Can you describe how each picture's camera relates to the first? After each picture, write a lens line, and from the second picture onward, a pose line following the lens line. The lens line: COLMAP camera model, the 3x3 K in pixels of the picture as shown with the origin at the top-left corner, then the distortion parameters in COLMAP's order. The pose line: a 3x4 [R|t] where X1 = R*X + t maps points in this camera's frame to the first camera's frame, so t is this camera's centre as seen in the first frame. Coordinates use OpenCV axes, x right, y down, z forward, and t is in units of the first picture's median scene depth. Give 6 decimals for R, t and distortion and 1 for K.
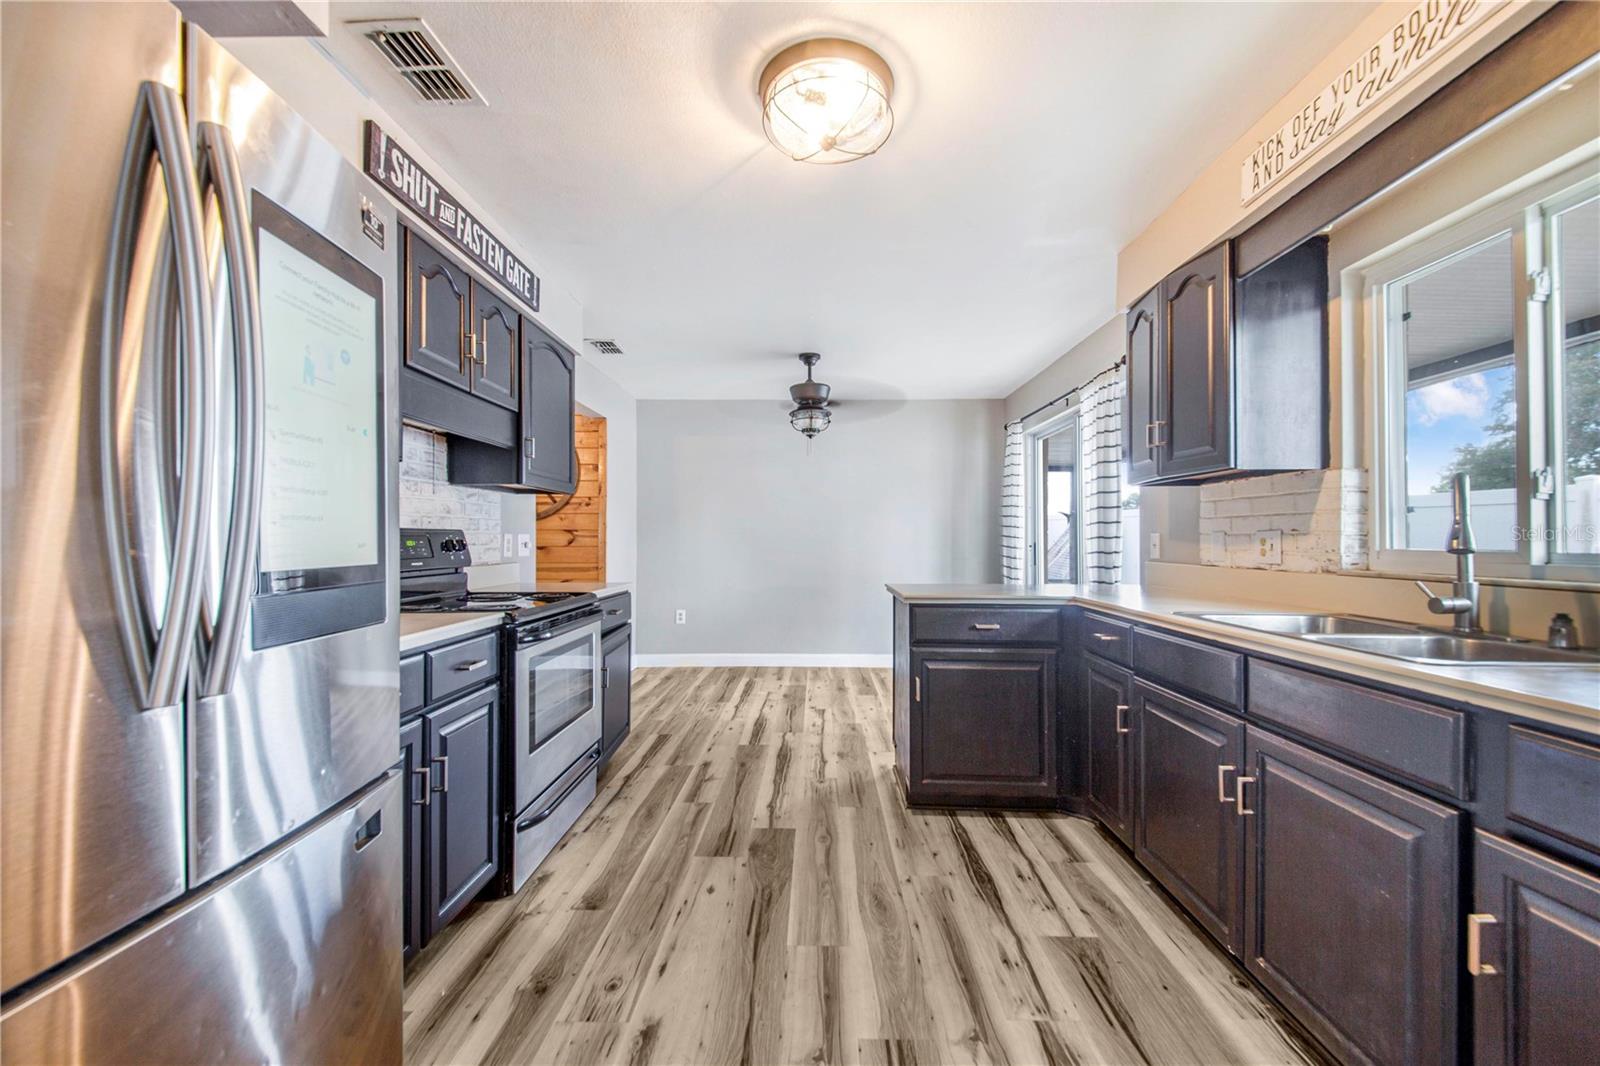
lens RADIAL K [[615.2, 0, 819.3], [0, 615.2, 562.8], [0, 0, 1]] dist [0.001242, 0.000148]
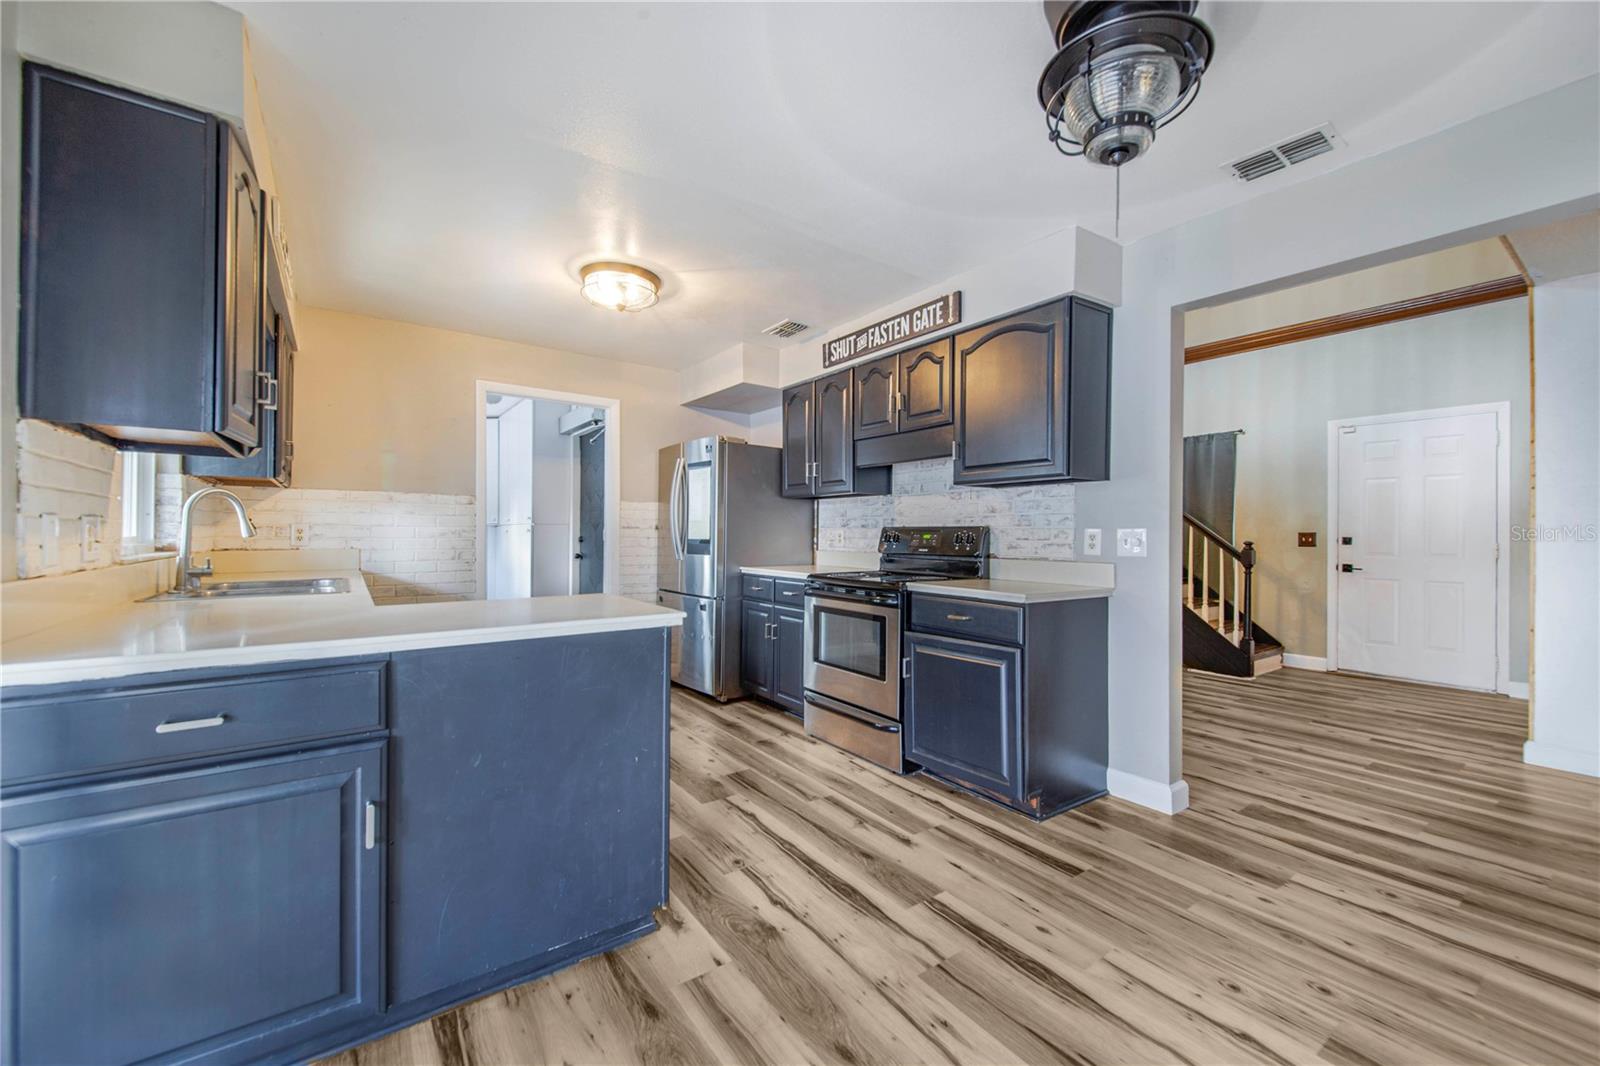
lens RADIAL K [[629.8, 0, 806.5], [0, 629.8, 534.1], [0, 0, 1]] dist [0.058211, -0.032618]
pose [[-0.813394, -0.005231, -0.581689, 0.488288], [-0.028496, 0.999117, 0.030863, -0.077996], [0.581014, 0.041680, -0.812825, 2.112143]]
